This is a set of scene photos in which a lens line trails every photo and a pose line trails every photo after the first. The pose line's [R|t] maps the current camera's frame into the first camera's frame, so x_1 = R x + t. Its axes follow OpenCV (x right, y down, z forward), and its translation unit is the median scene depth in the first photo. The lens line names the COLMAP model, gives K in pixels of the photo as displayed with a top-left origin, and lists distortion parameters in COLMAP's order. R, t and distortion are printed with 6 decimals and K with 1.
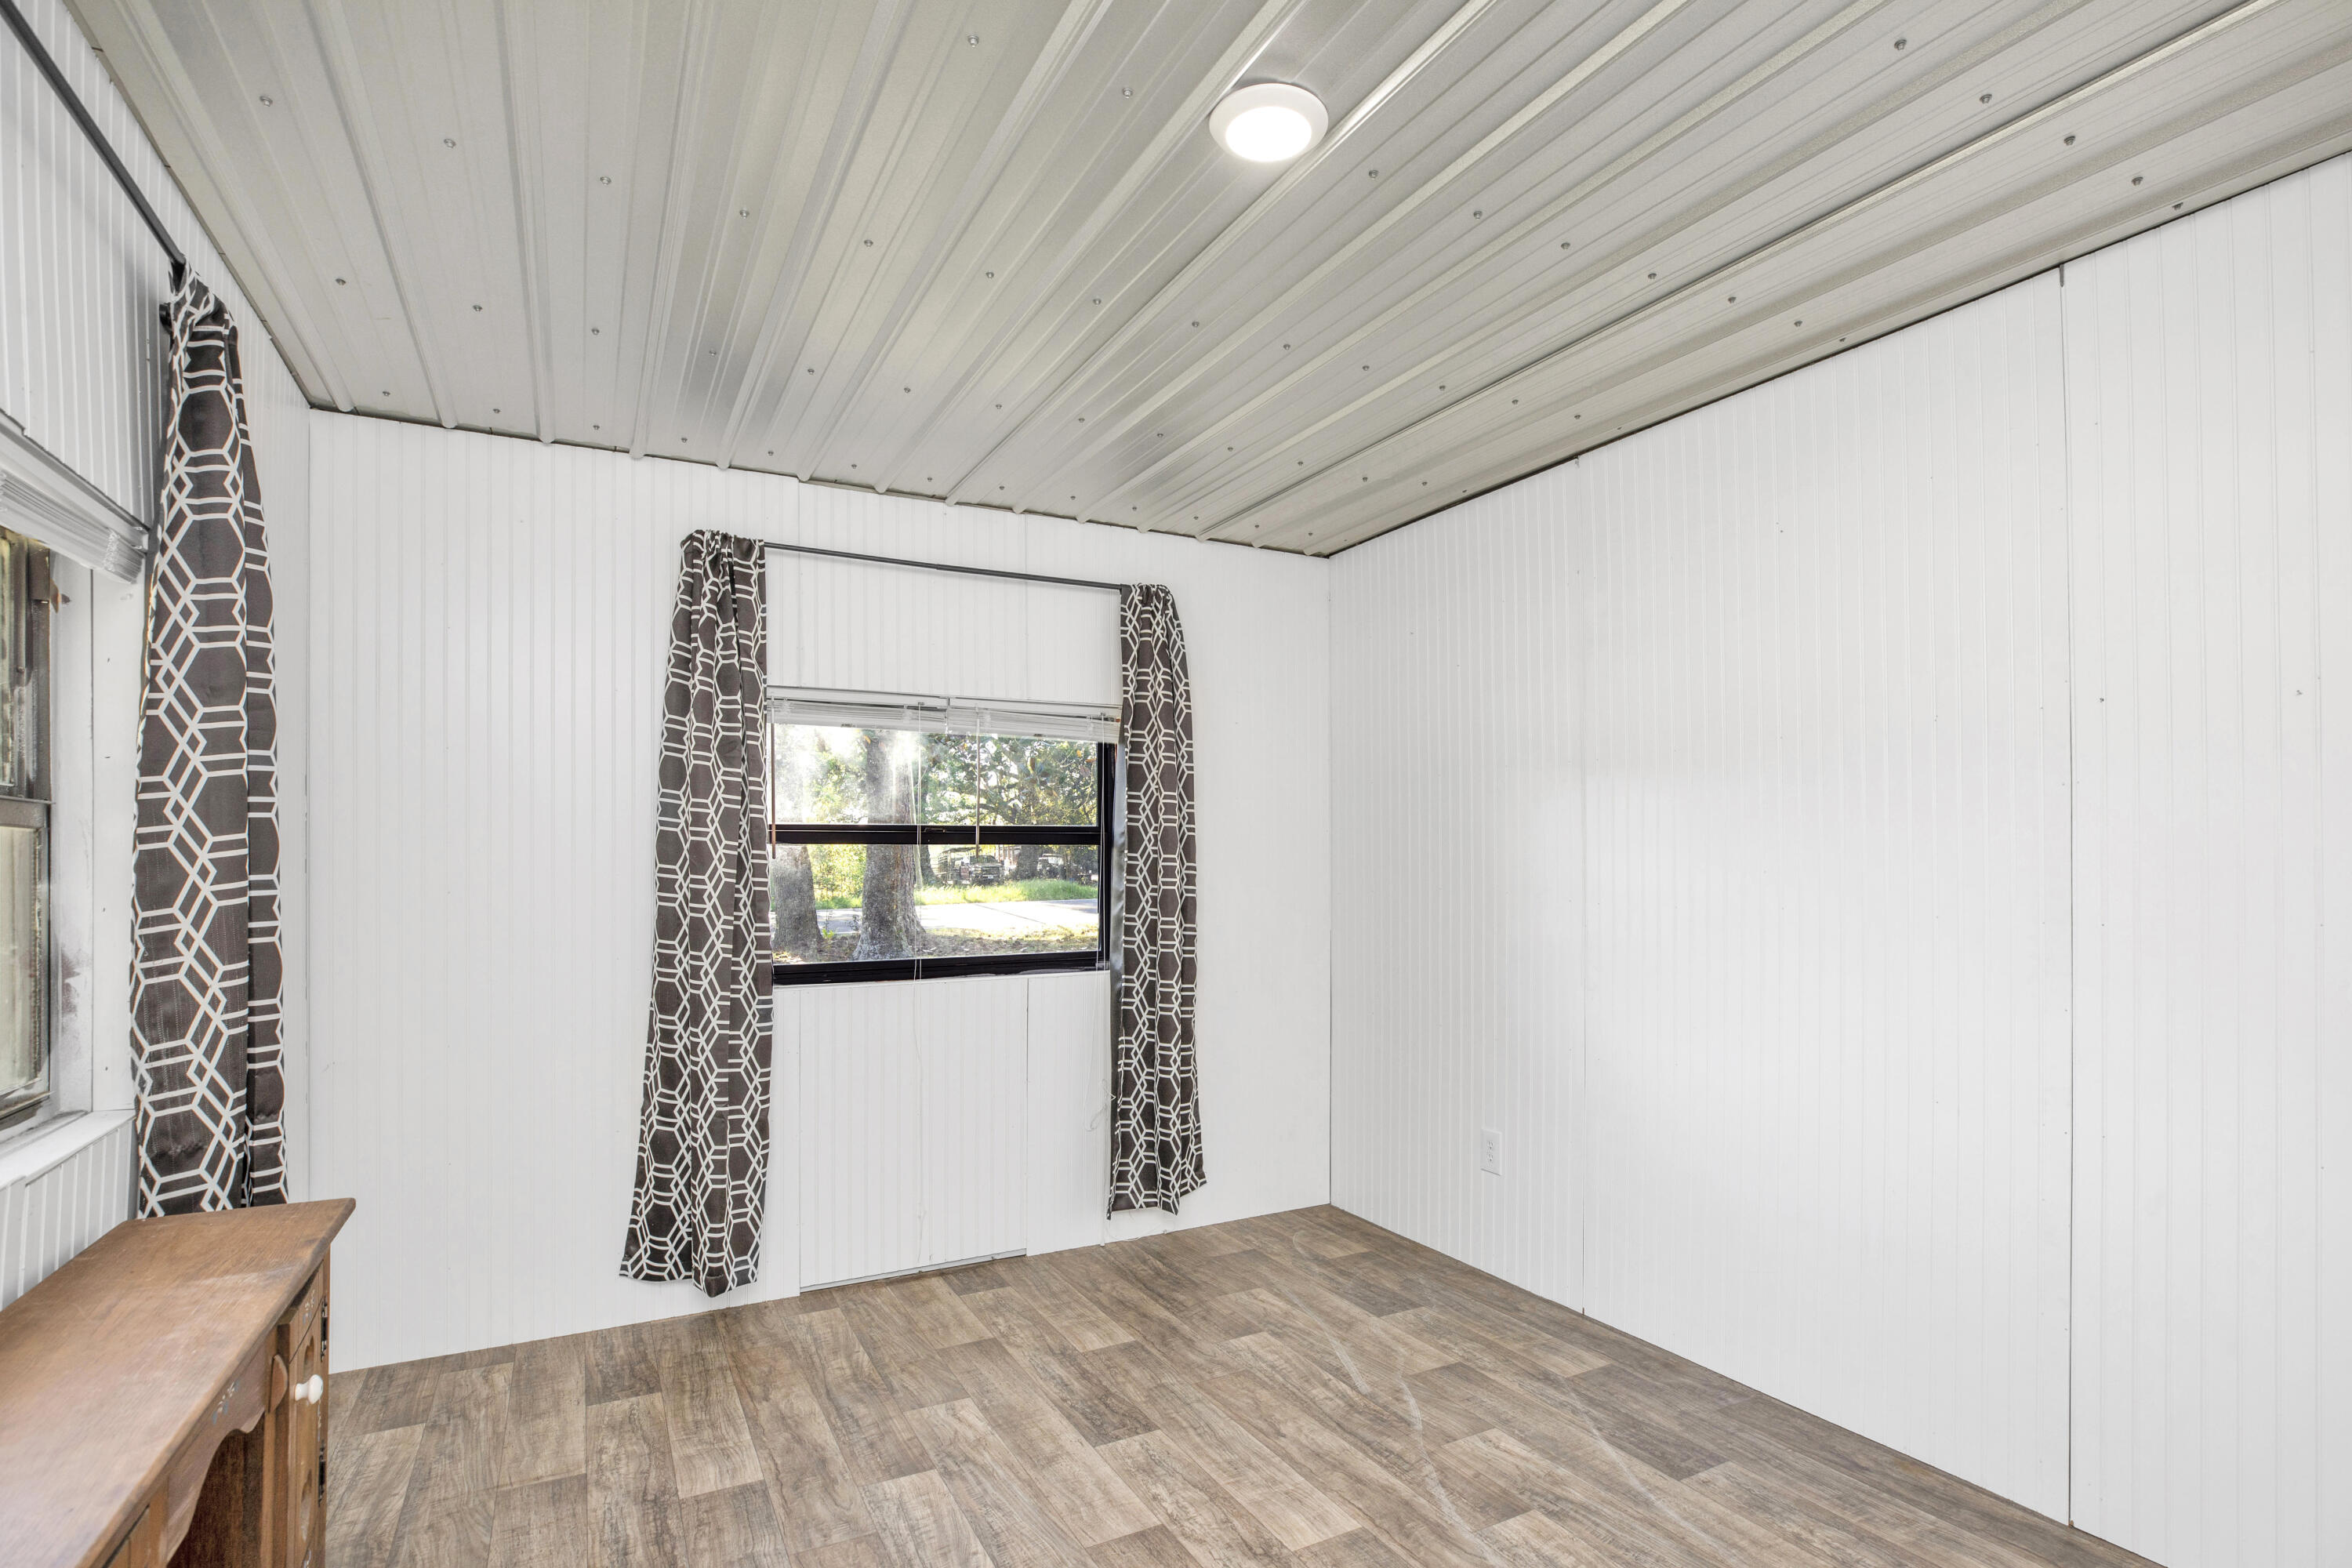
lens RADIAL K [[1099.2, 0, 1175.3], [0, 1099.2, 846.8], [0, 0, 1]] dist [-0.045850, 0.000676]
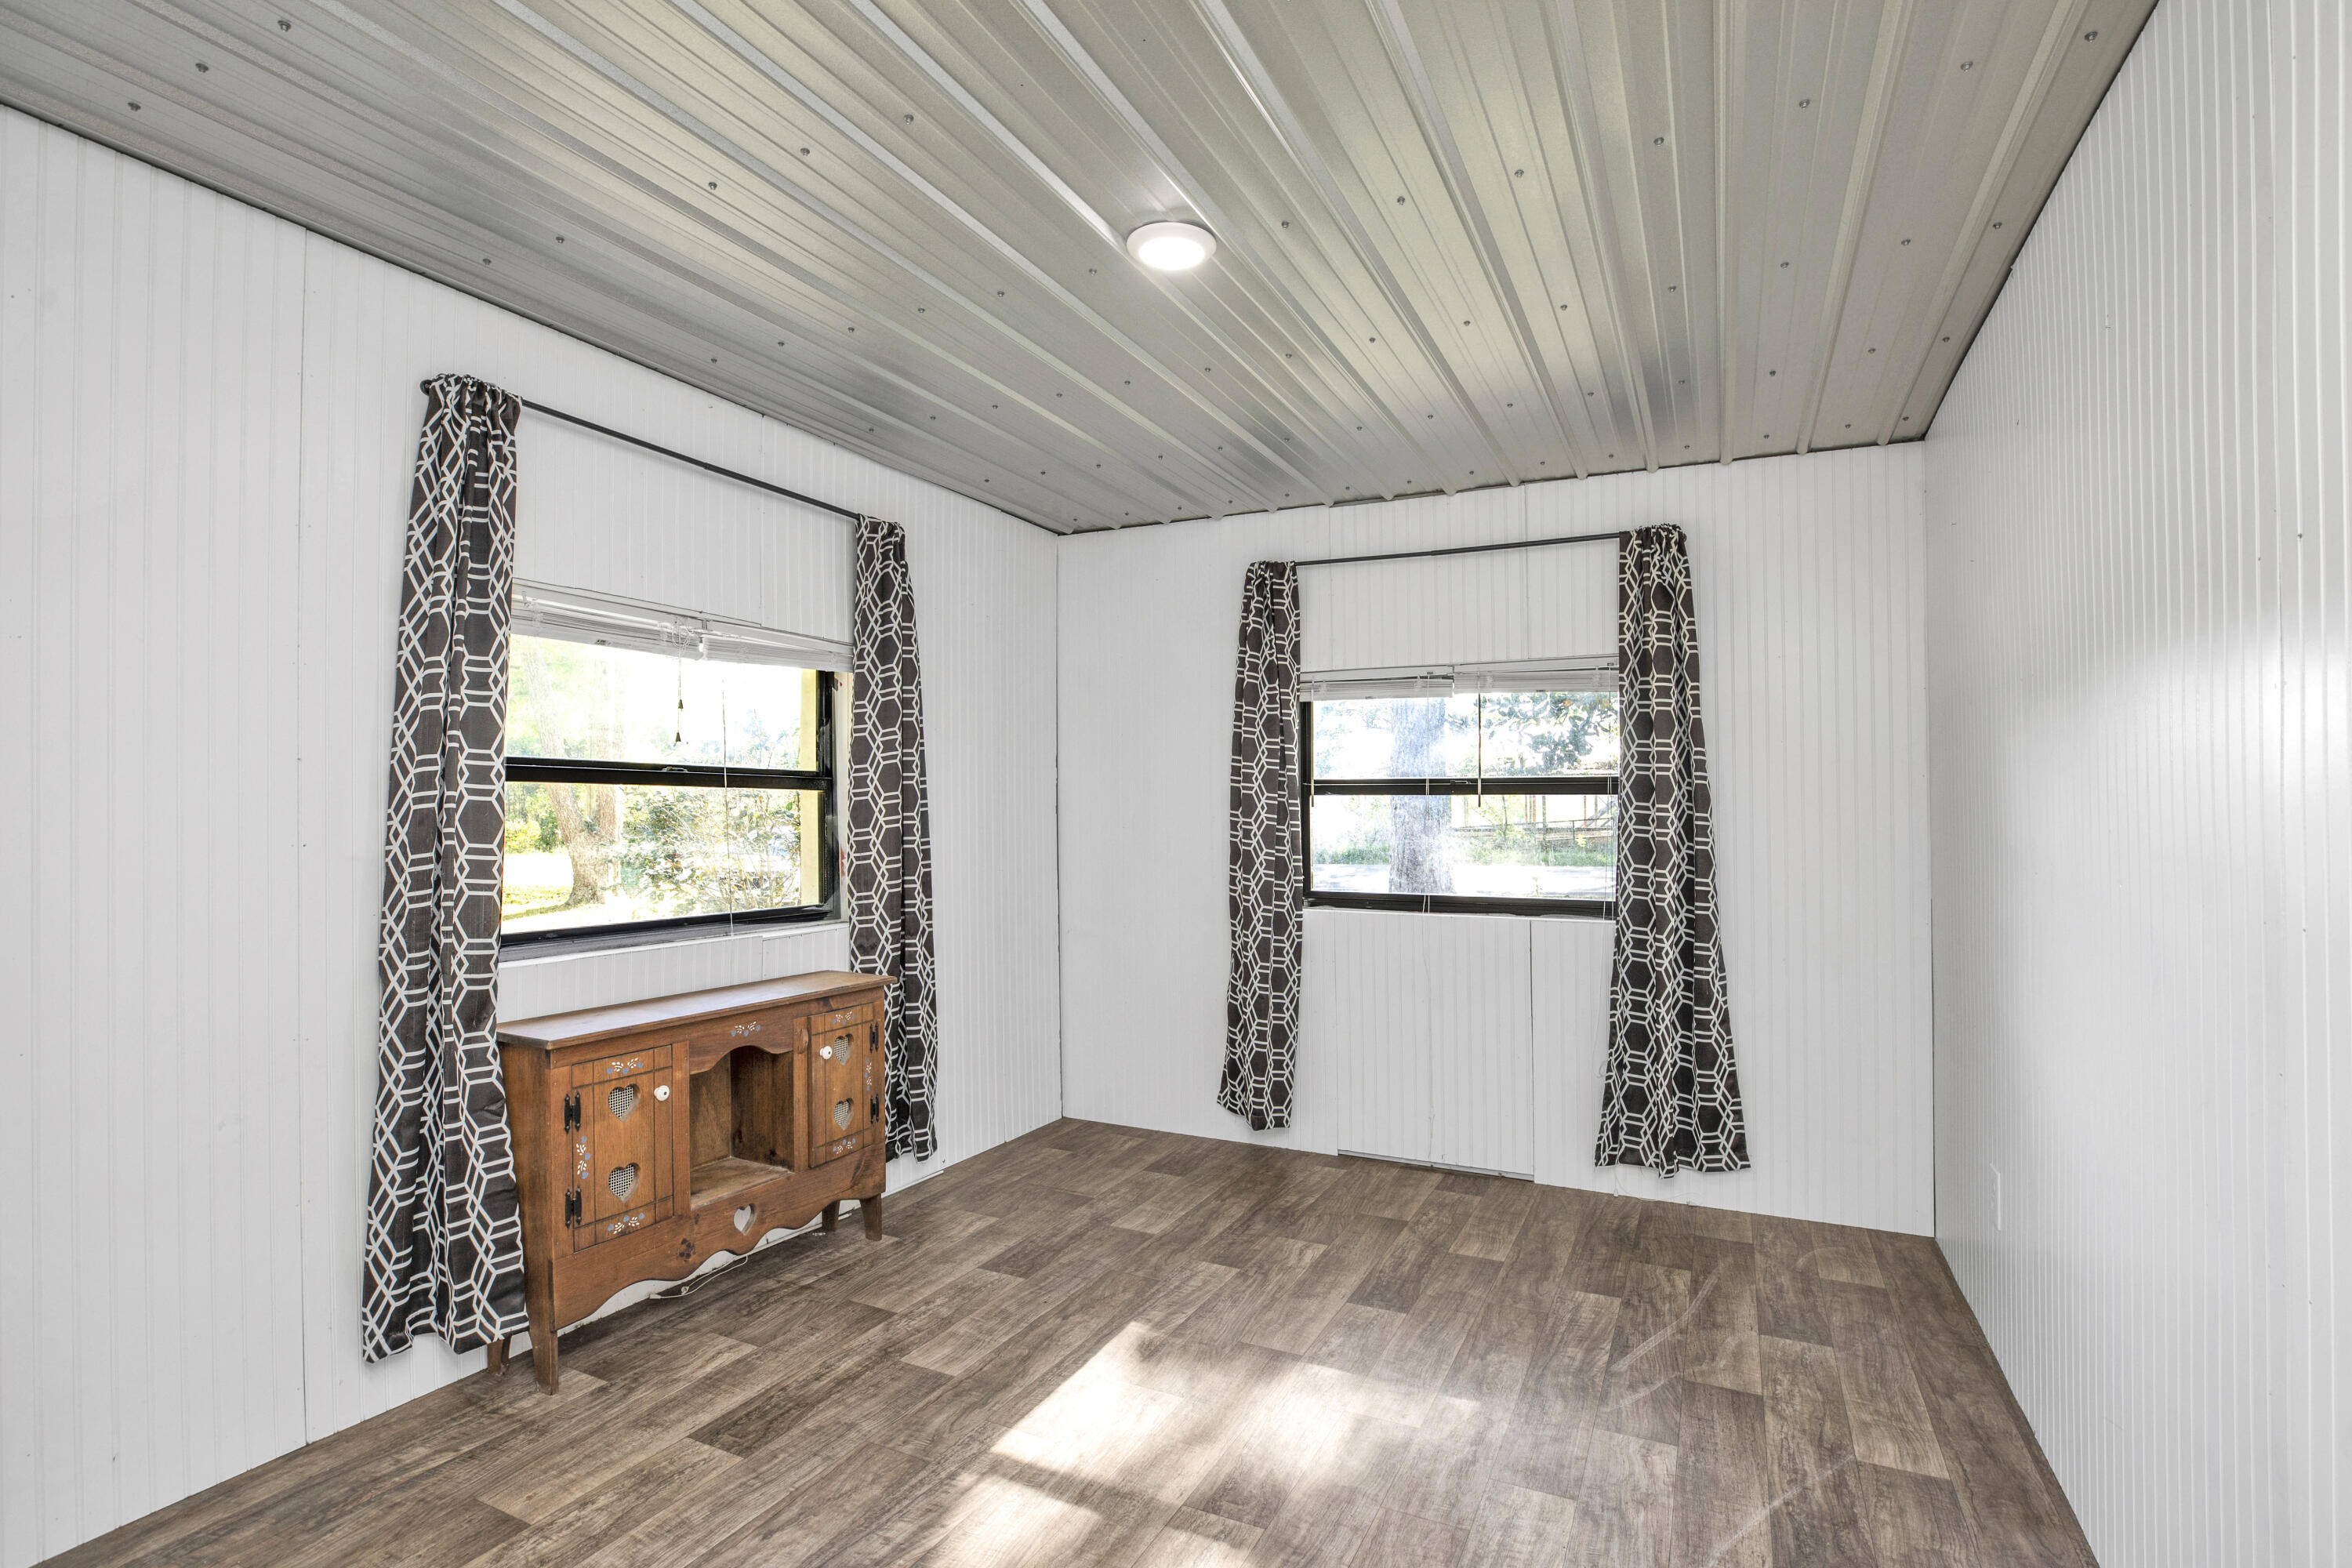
lens RADIAL K [[1096.8, 0, 1180.4], [0, 1096.8, 810.8], [0, 0, 1]] dist [-0.035648, 0.001009]
pose [[0.594390, 0.006941, -0.804147, 0.586902], [0.001836, 0.999948, 0.009989, 0.002164], [0.804175, -0.007414, 0.594347, 0.111331]]
